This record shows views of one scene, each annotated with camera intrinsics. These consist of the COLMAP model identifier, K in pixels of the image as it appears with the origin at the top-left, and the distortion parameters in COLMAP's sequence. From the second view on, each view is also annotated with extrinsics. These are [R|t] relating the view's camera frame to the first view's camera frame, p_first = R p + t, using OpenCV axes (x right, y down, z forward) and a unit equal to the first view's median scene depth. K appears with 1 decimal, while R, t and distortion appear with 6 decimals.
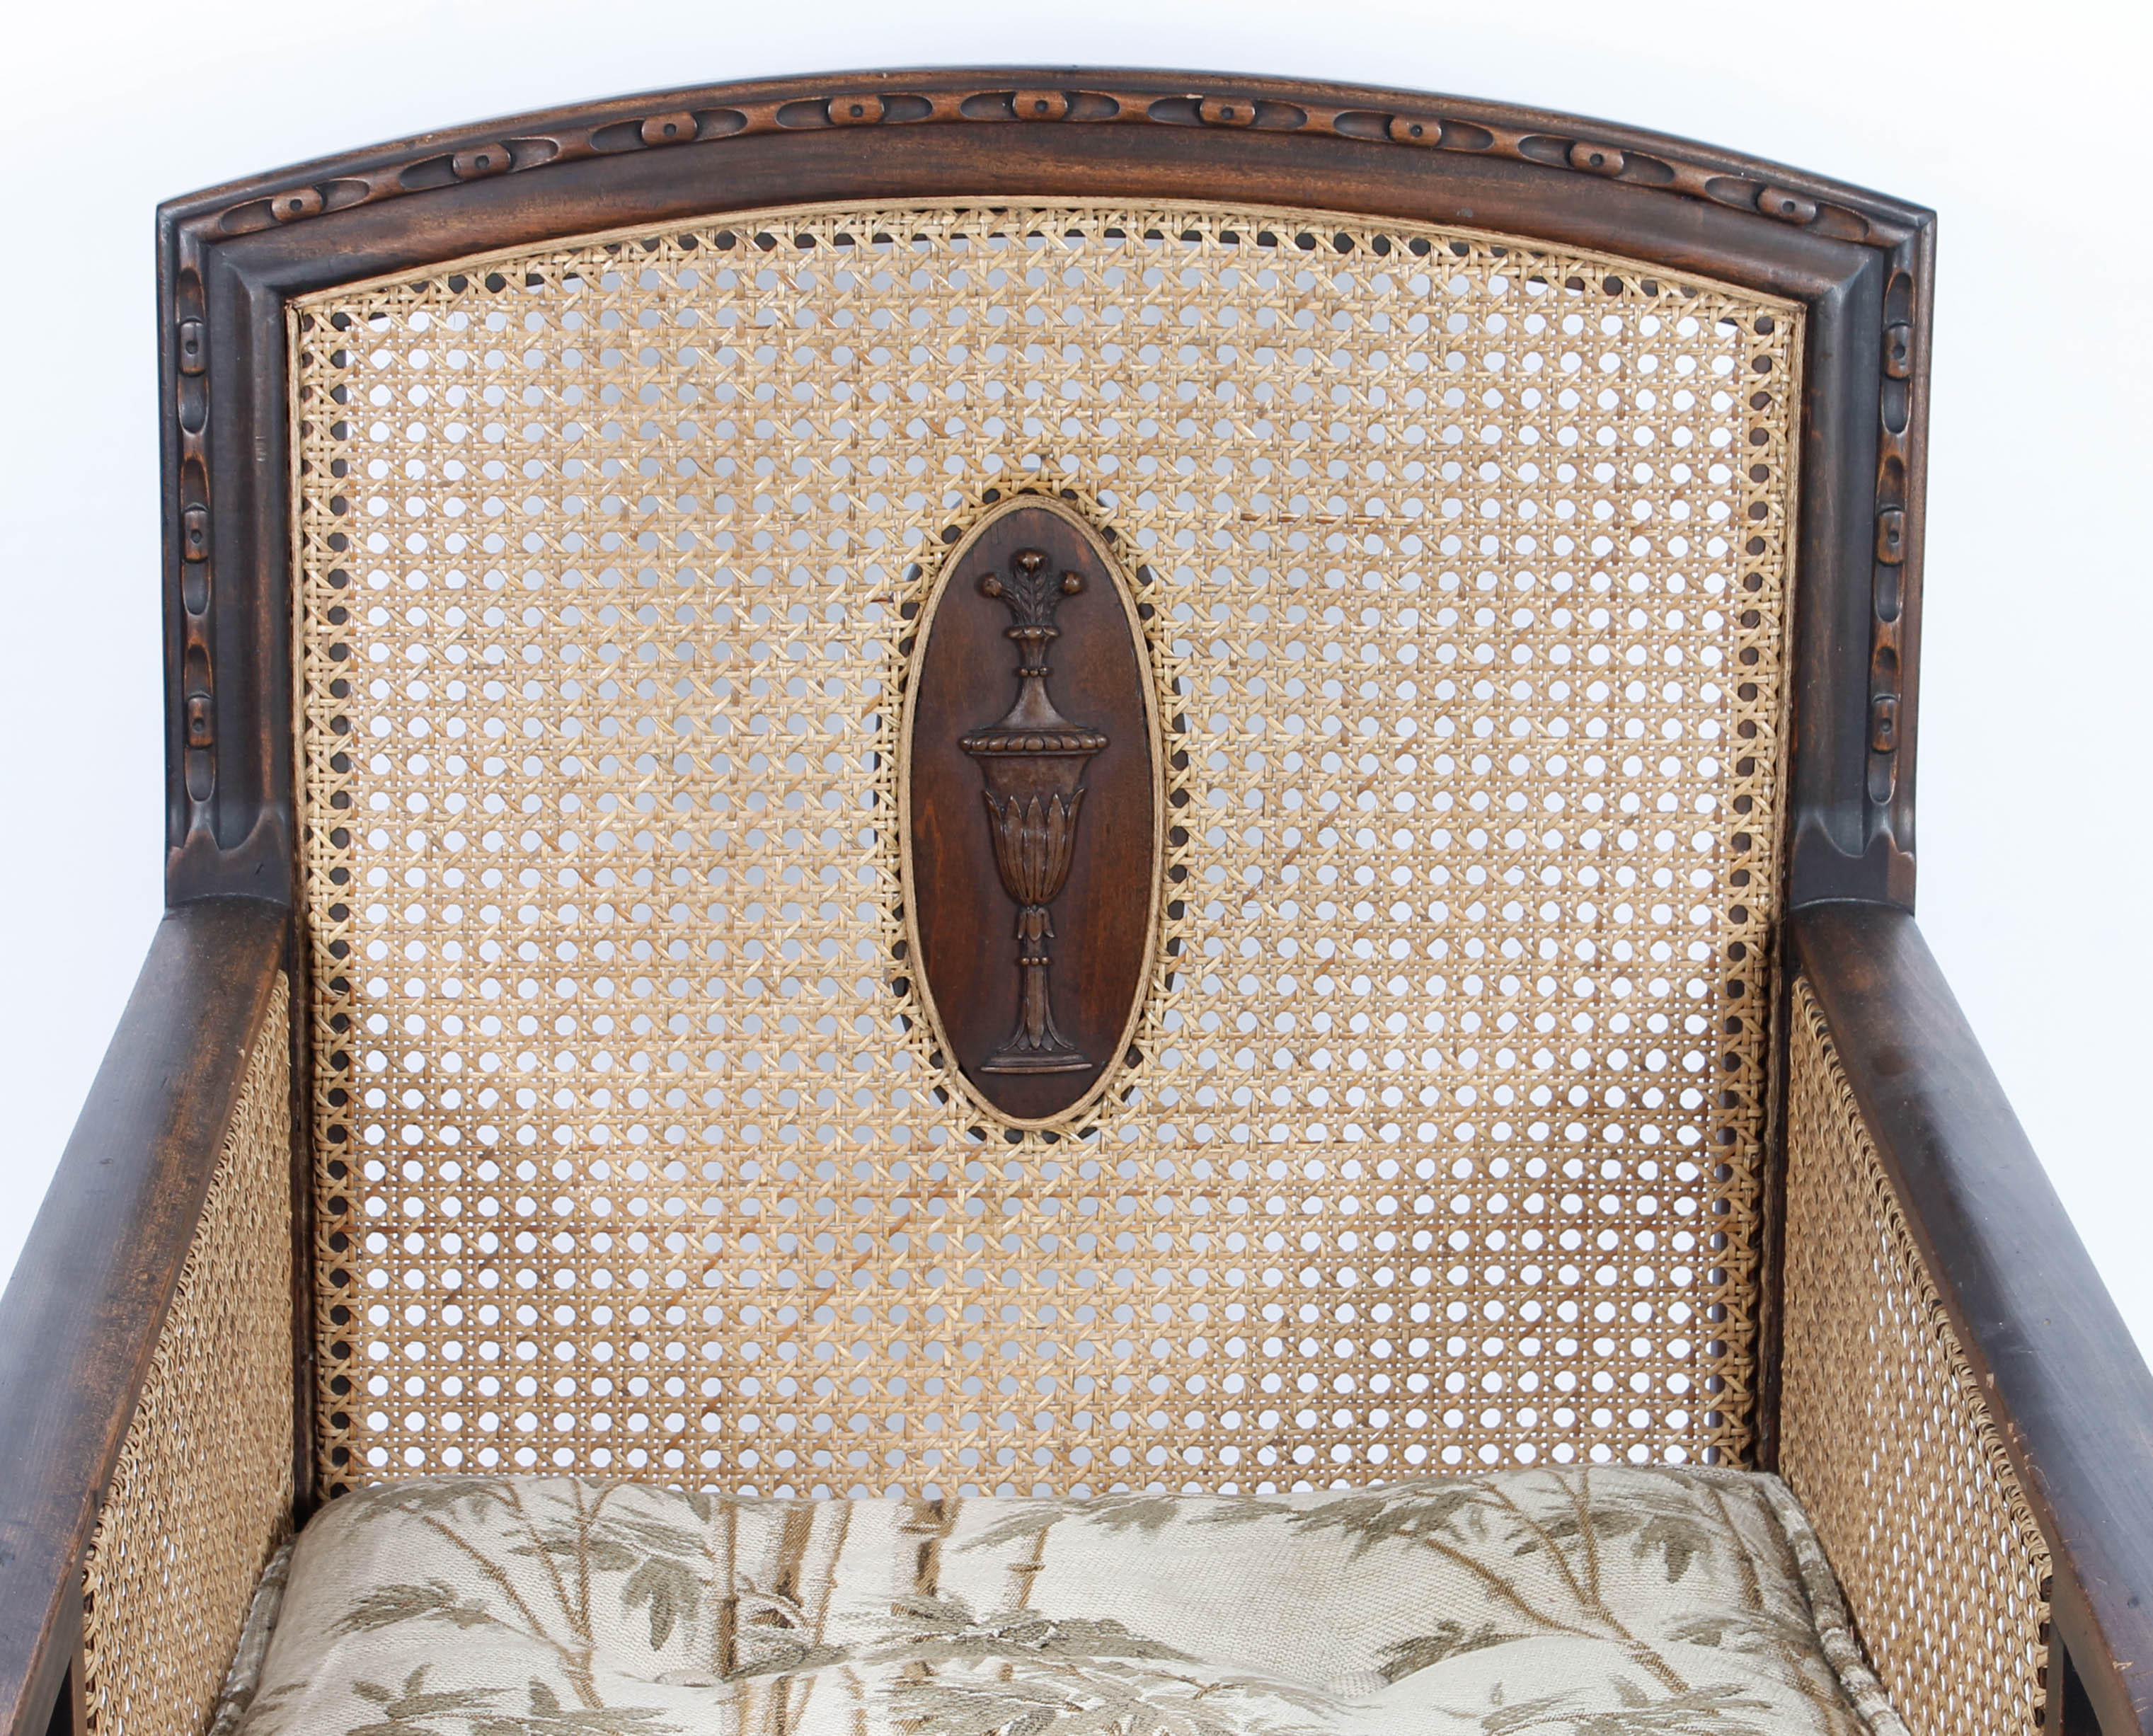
lens RADIAL K [[6090.9, 0, 935.9], [0, 6090.9, 816.2], [0, 0, 1]] dist [0.003681, 0.816724]
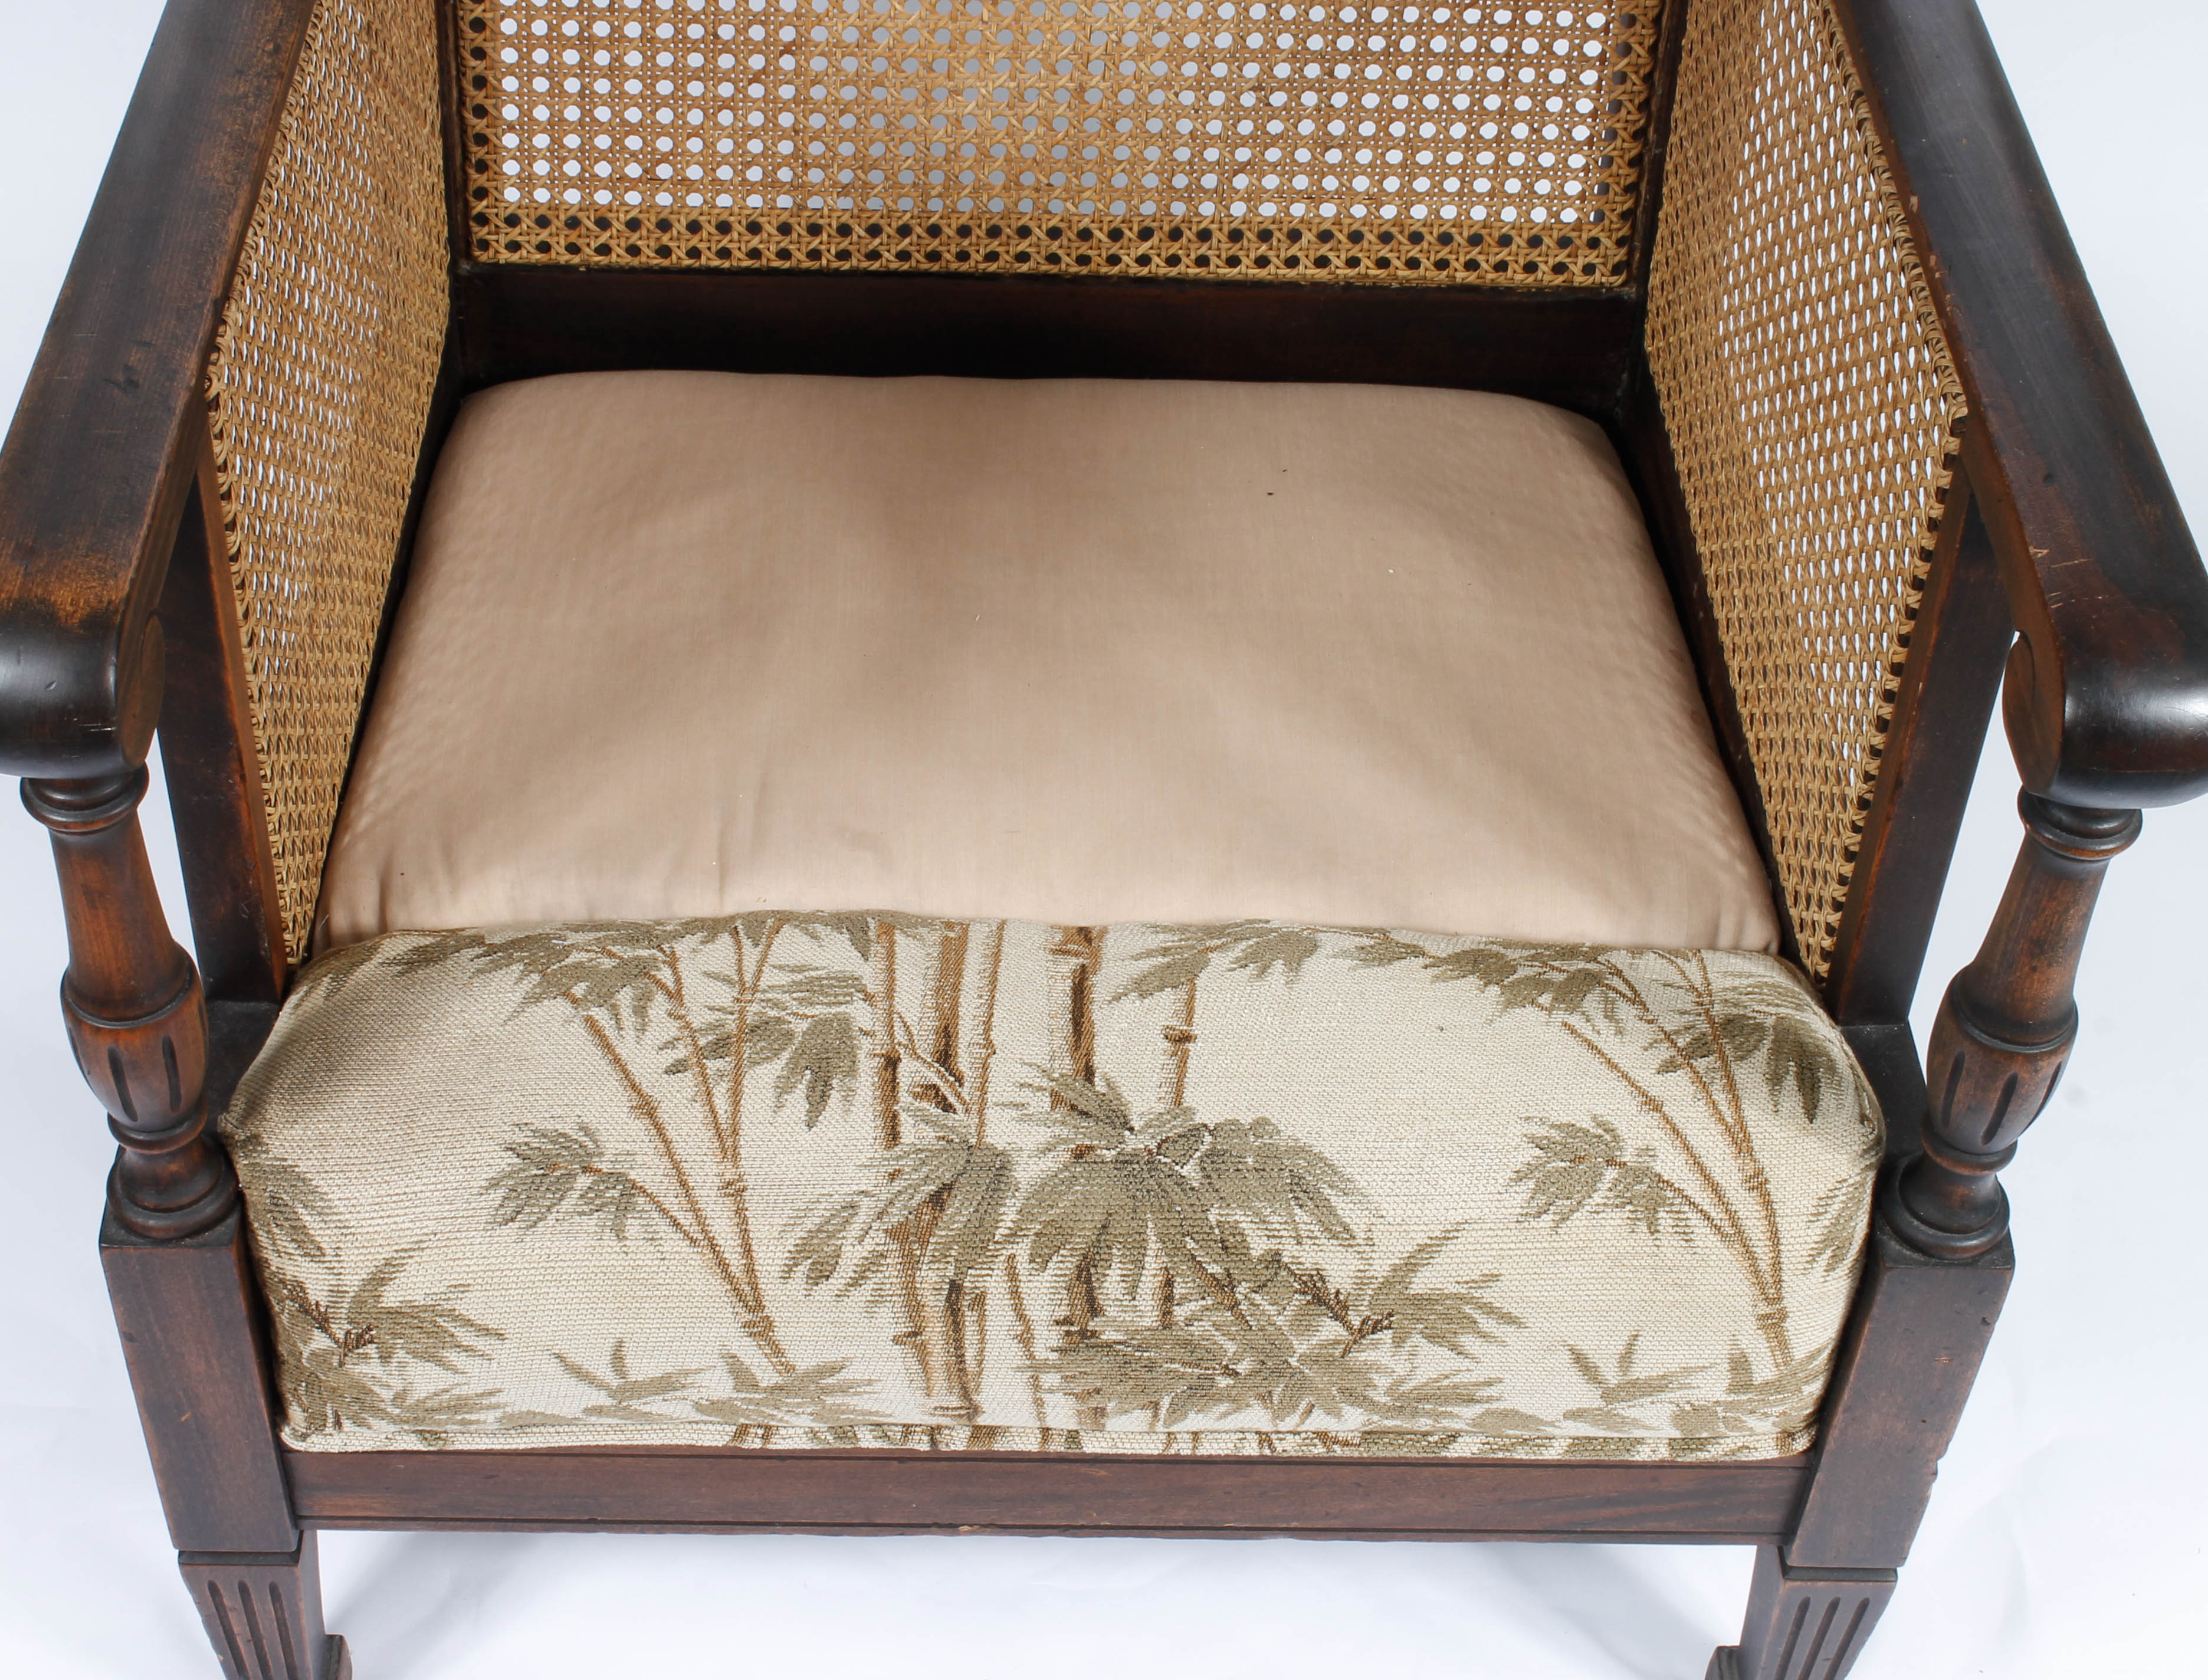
lens RADIAL K [[3679.9, 0, 989.8], [0, 3679.9, 806.2], [0, 0, 1]] dist [-0.052068, 0.167089]
pose [[0.999713, 0.021080, 0.011344, -0.002100], [-0.023885, 0.909833, 0.414288, -0.068197], [-0.001588, -0.414440, 0.910075, 0.281341]]
